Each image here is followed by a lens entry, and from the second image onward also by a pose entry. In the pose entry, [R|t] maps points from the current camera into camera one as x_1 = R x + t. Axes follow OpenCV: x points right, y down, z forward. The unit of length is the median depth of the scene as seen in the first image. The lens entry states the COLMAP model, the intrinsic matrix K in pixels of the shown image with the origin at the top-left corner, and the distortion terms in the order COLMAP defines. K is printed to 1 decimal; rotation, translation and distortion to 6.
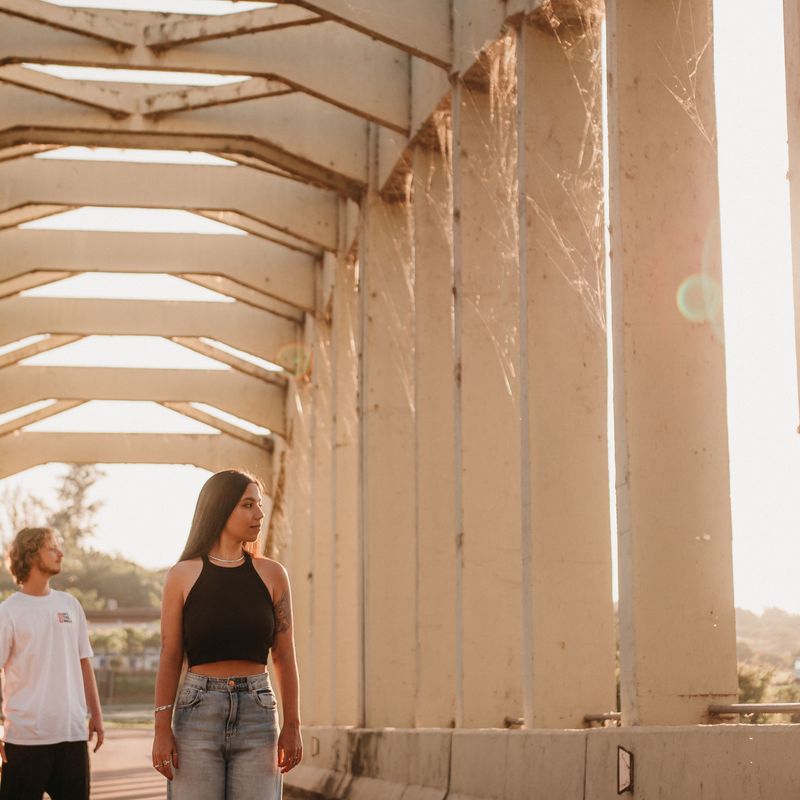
lens RADIAL K [[1826.8, 0, 398.6], [0, 1826.8, 398.4], [0, 0, 1]] dist [0.063898, 0.000000]
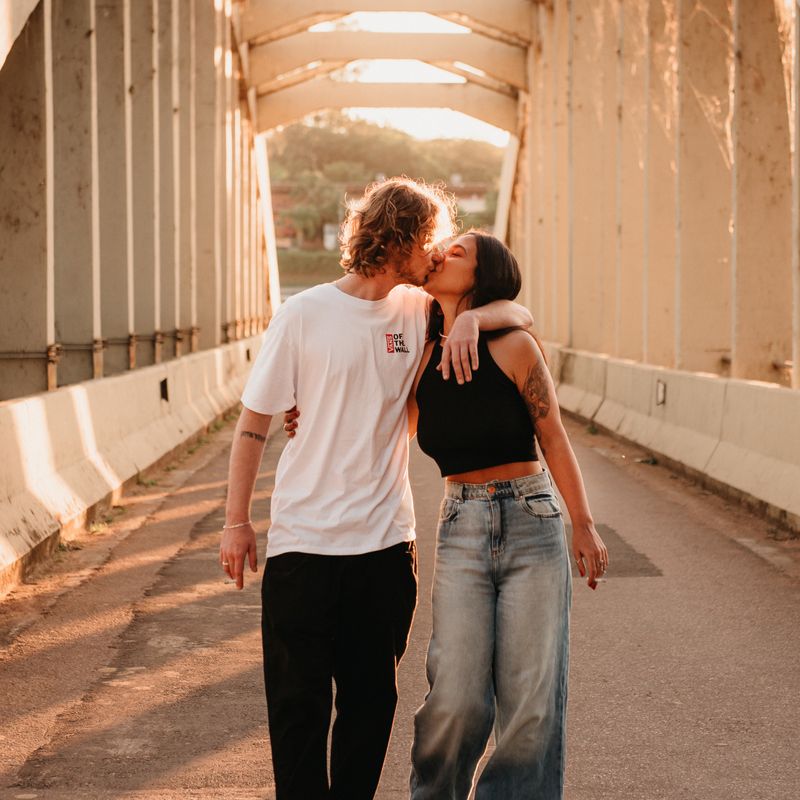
lens RADIAL K [[2013.2, 0, 399.5], [0, 2013.2, 399.3], [0, 0, 1]] dist [-0.032854, 0.000000]
pose [[0.989479, 0.010422, -0.144299, 0.077459], [0.021749, 0.975352, 0.219581, -0.122107], [0.143031, -0.220409, 0.964864, -0.502999]]
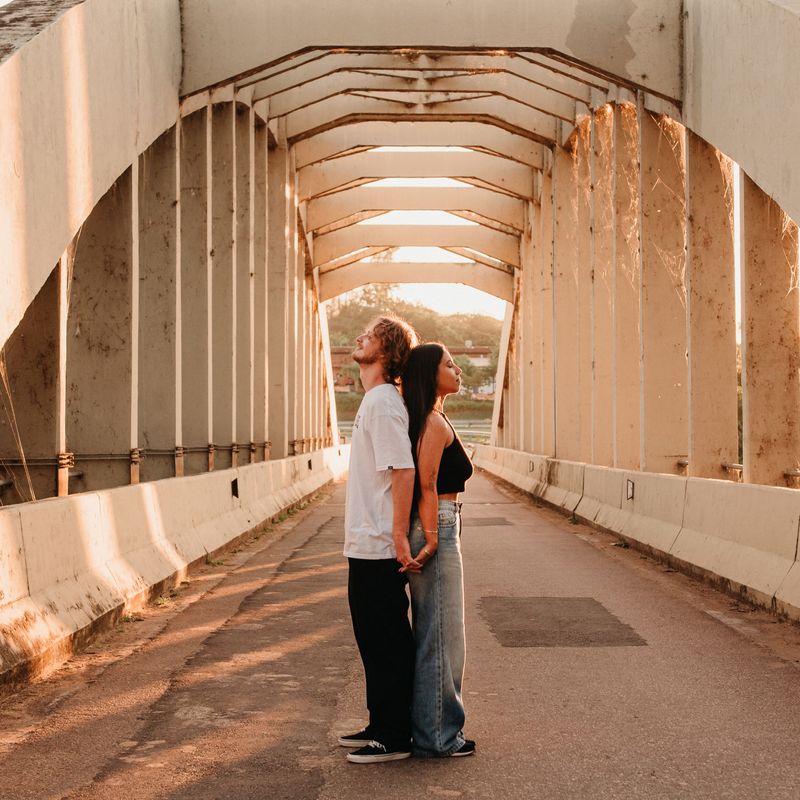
lens RADIAL K [[1446.7, 0, 434.2], [0, 1446.7, 368.8], [0, 0, 1]] dist [0.026386, 0.000000]
pose [[0.990078, -0.003119, -0.140482, 0.067419], [0.021504, 0.991341, 0.129542, -0.096126], [0.138862, -0.131278, 0.981572, -0.407532]]
